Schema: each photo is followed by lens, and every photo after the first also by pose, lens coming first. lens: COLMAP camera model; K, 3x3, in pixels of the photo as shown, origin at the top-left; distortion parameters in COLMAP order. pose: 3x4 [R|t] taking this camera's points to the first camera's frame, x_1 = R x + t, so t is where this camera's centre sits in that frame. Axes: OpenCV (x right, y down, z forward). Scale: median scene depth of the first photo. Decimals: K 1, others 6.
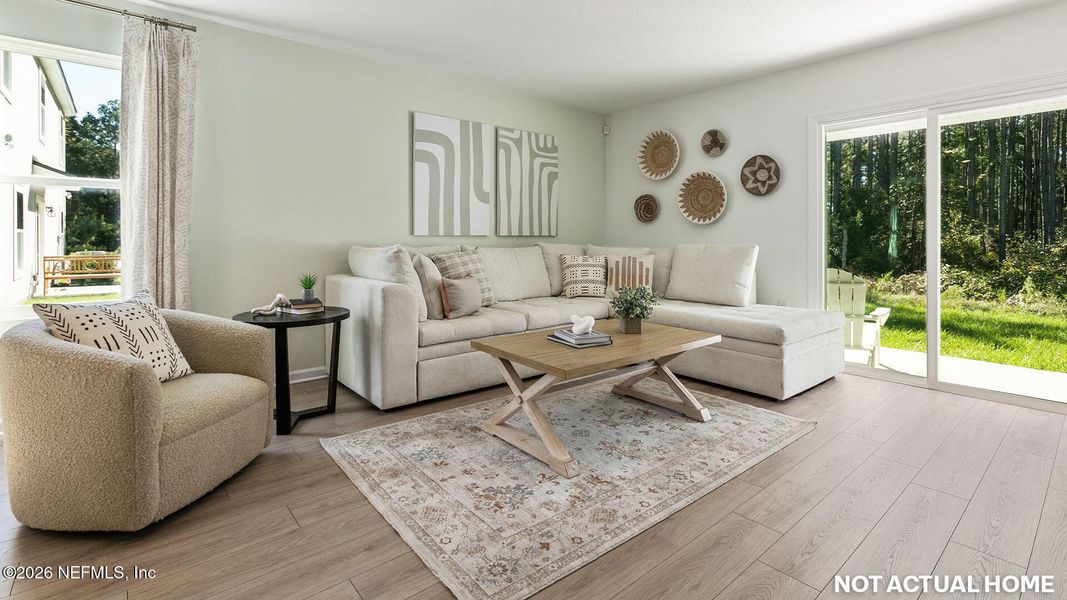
lens RADIAL K [[491.1, 0, 523.3], [0, 491.1, 252.4], [0, 0, 1]] dist [-0.013565, 0.002270]
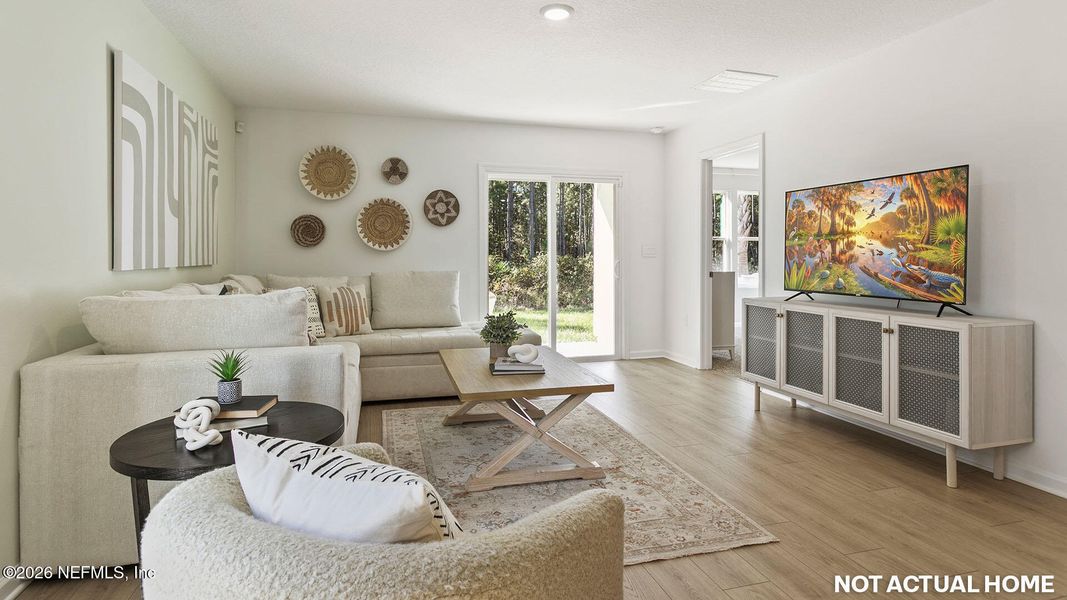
lens RADIAL K [[547.7, 0, 512.5], [0, 547.7, 284.9], [0, 0, 1]] dist [-0.031162, 0.000917]
pose [[0.415189, -0.053827, 0.908142, -0.550952], [0.028689, 0.998526, 0.046068, -0.032213], [-0.909283, 0.006926, 0.416121, 0.308674]]
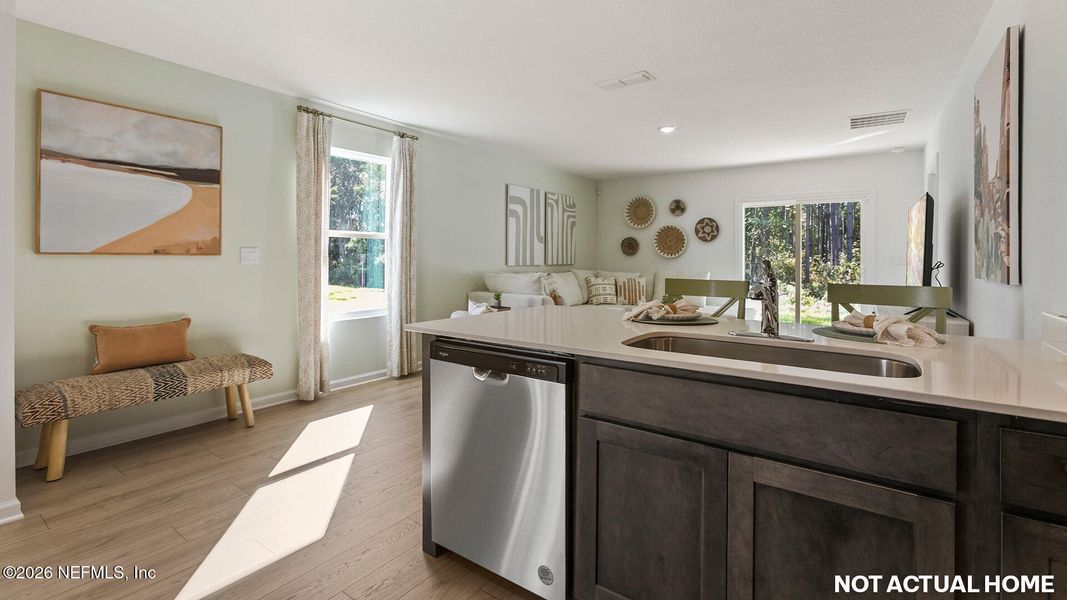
lens RADIAL K [[477.4, 0, 525.7], [0, 477.4, 271.4], [0, 0, 1]] dist [-0.016525, 0.000158]
pose [[0.968445, -0.005435, 0.249167, -0.493195], [0.005655, 0.999984, -0.000166, -0.014838], [-0.249162, 0.001570, 0.968461, -0.403829]]
